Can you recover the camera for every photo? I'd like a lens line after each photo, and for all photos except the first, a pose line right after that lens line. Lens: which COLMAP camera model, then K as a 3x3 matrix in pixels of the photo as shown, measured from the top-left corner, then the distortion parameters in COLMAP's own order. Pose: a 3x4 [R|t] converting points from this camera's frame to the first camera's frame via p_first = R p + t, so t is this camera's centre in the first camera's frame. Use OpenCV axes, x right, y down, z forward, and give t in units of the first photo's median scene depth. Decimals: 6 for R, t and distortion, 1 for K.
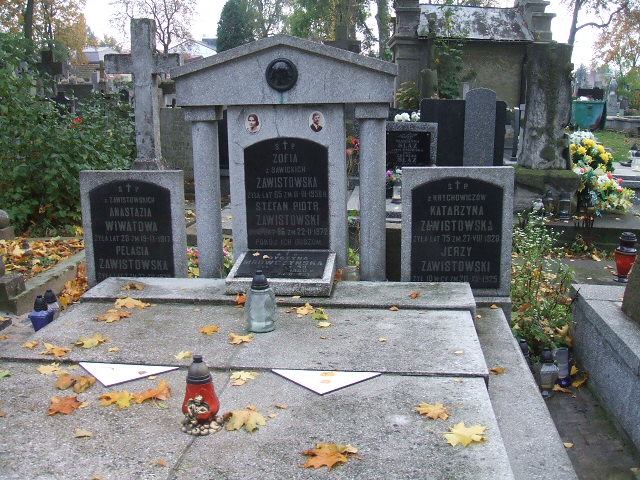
lens RADIAL K [[704.5, 0, 320.6], [0, 704.5, 240.3], [0, 0, 1]] dist [-0.101784, 0.000000]
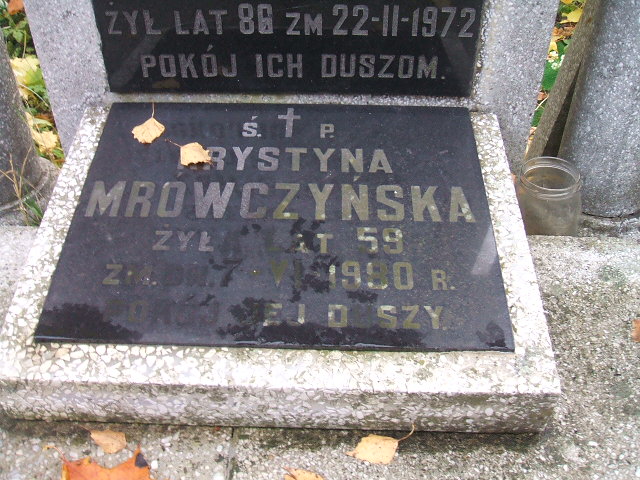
lens RADIAL K [[699.4, 0, 315.1], [0, 699.4, 240.6], [0, 0, 1]] dist [-0.087430, 0.000000]
pose [[0.995419, -0.042636, 0.085572, -0.059580], [-0.004431, 0.873516, 0.486776, -0.056431], [-0.095503, -0.484925, 0.869326, 0.790628]]
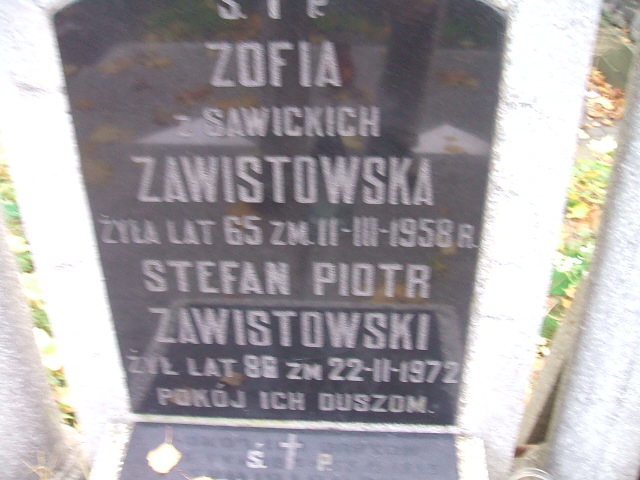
lens RADIAL K [[699.4, 0, 324.7], [0, 699.4, 241.1], [0, 0, 1]] dist [-0.087430, 0.000000]
pose [[0.997653, -0.022004, 0.064838, -0.049426], [-0.002748, 0.933327, 0.359016, -0.137734], [-0.068415, -0.358352, 0.931076, 0.801349]]
